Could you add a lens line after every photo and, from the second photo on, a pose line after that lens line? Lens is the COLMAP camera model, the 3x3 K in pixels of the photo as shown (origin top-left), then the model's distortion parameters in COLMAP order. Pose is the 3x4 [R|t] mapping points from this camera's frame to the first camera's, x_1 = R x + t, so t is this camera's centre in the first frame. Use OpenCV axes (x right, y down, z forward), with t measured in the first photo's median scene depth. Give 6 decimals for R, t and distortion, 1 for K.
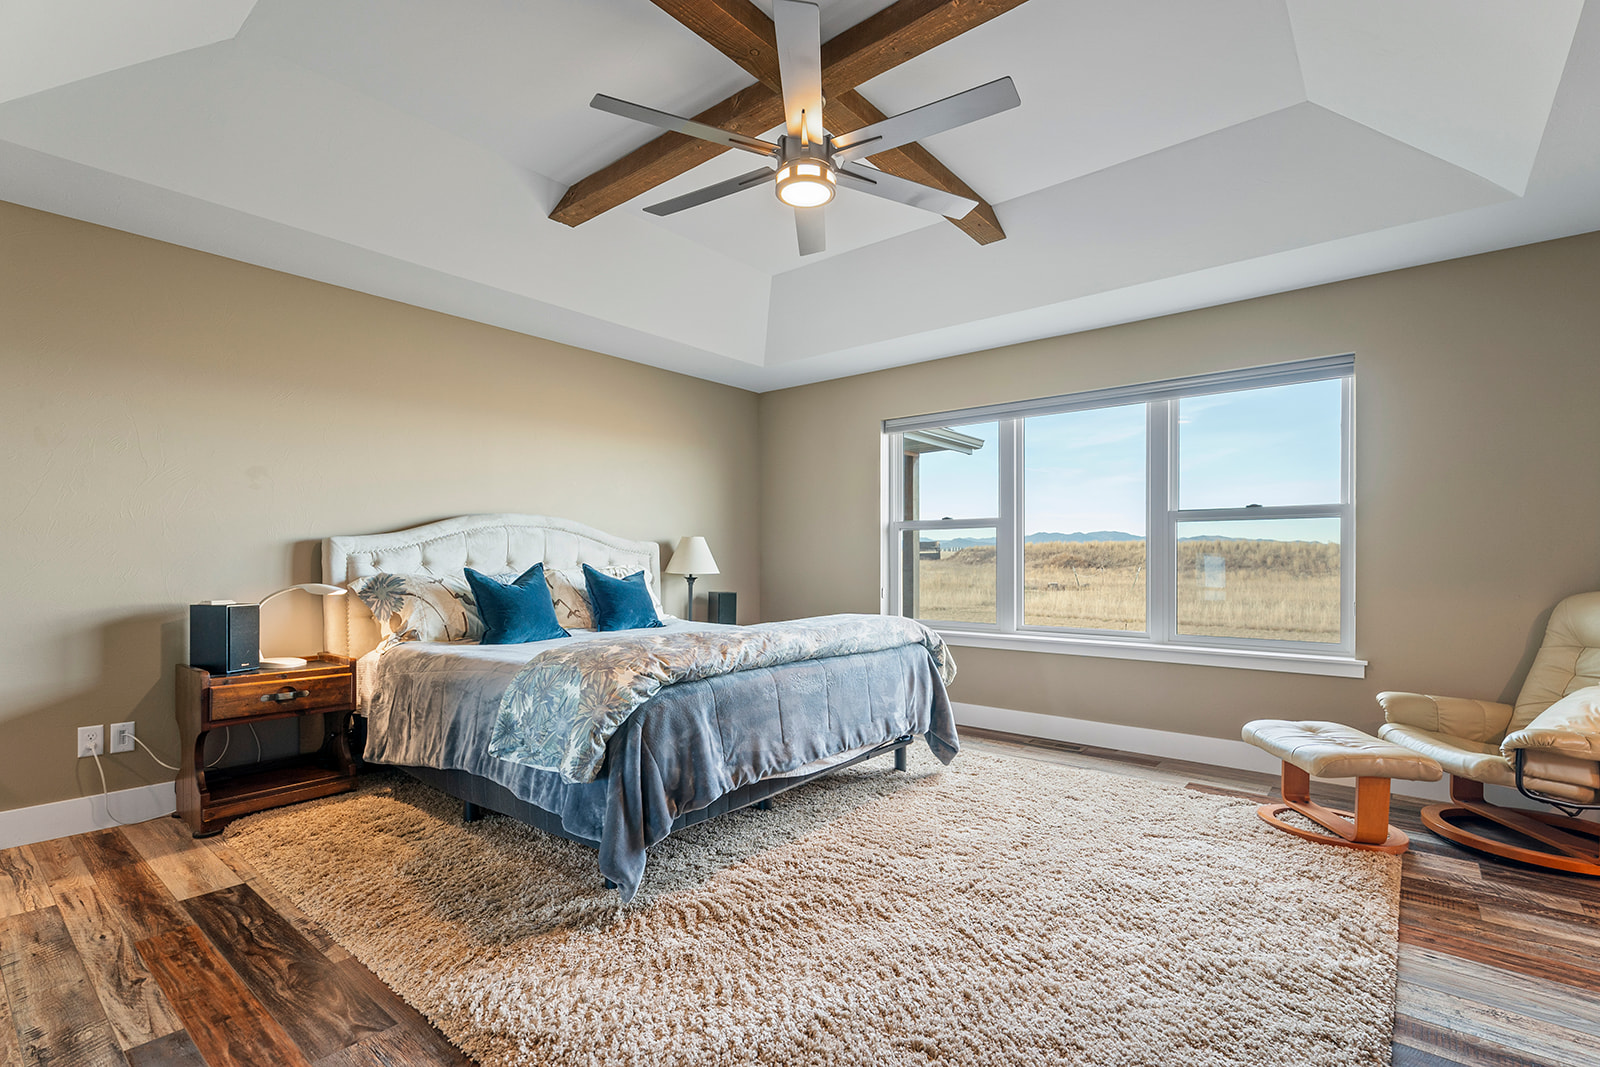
lens RADIAL K [[731.5, 0, 805.4], [0, 731.5, 548.1], [0, 0, 1]] dist [0.000035, -0.000523]
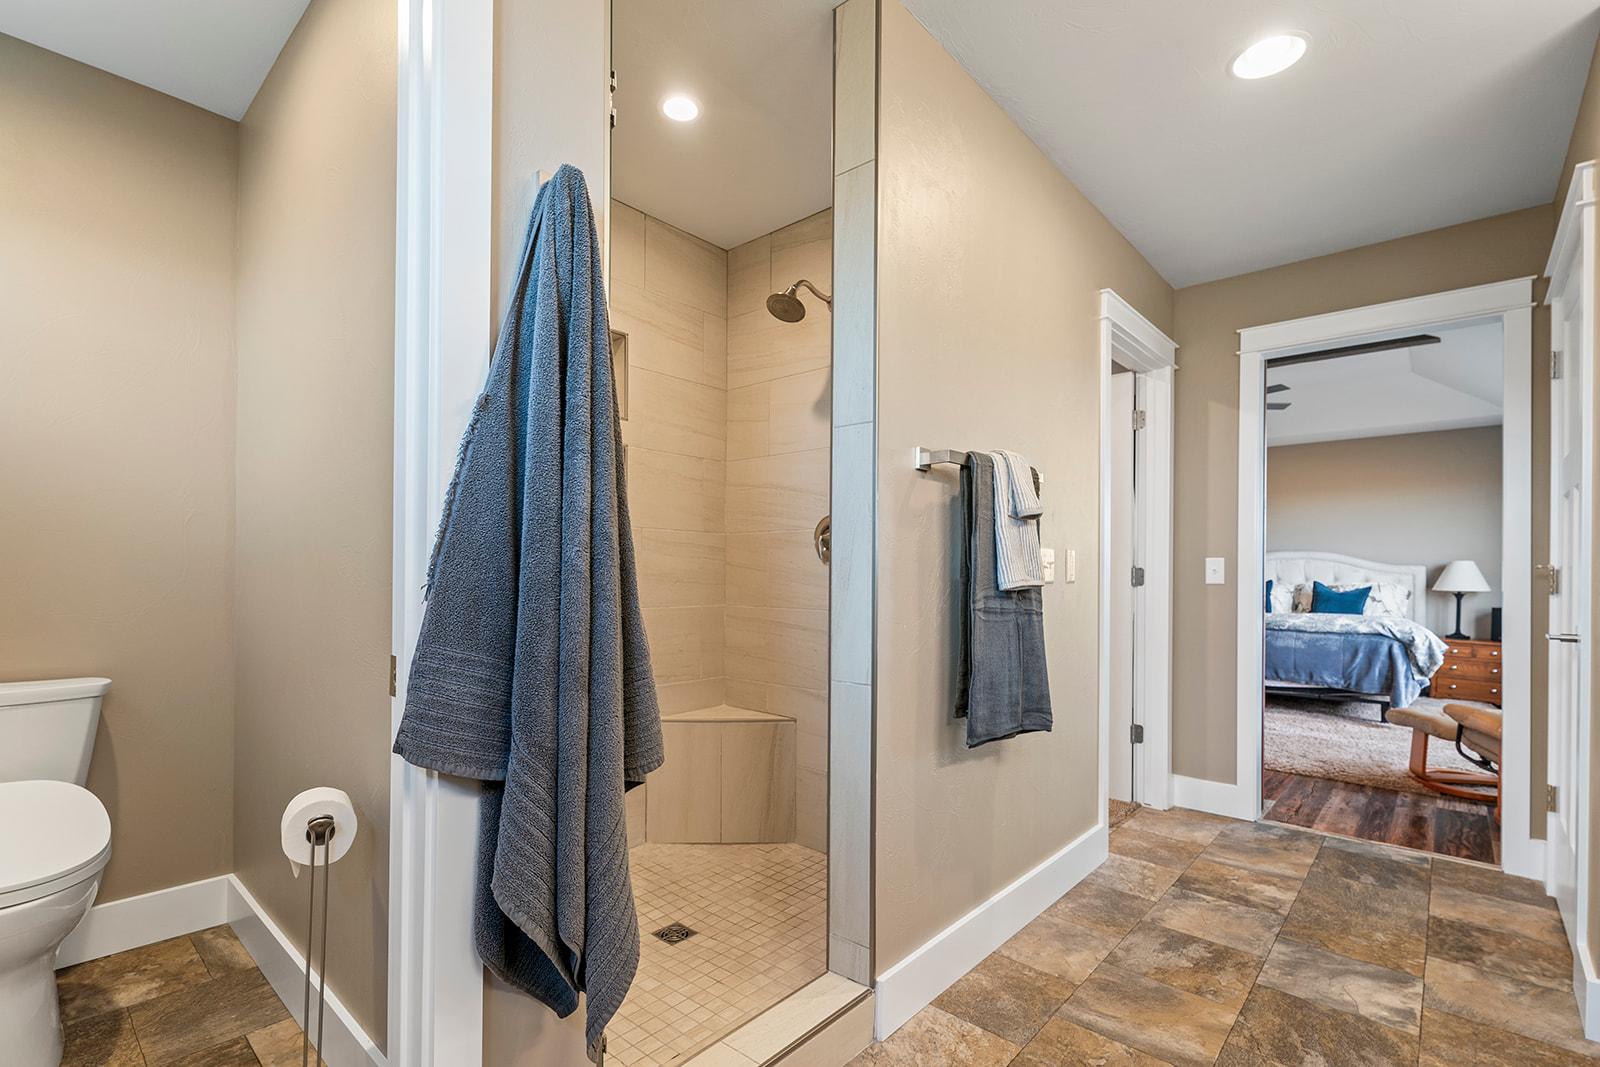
lens RADIAL K [[731.5, 0, 795.9], [0, 731.5, 572.0], [0, 0, 1]] dist [0.000035, -0.000523]
pose [[-0.066661, -0.002279, -0.997773, 1.818760], [0.008224, 0.999962, -0.002833, -0.004697], [0.997742, -0.008395, -0.066640, -0.096020]]
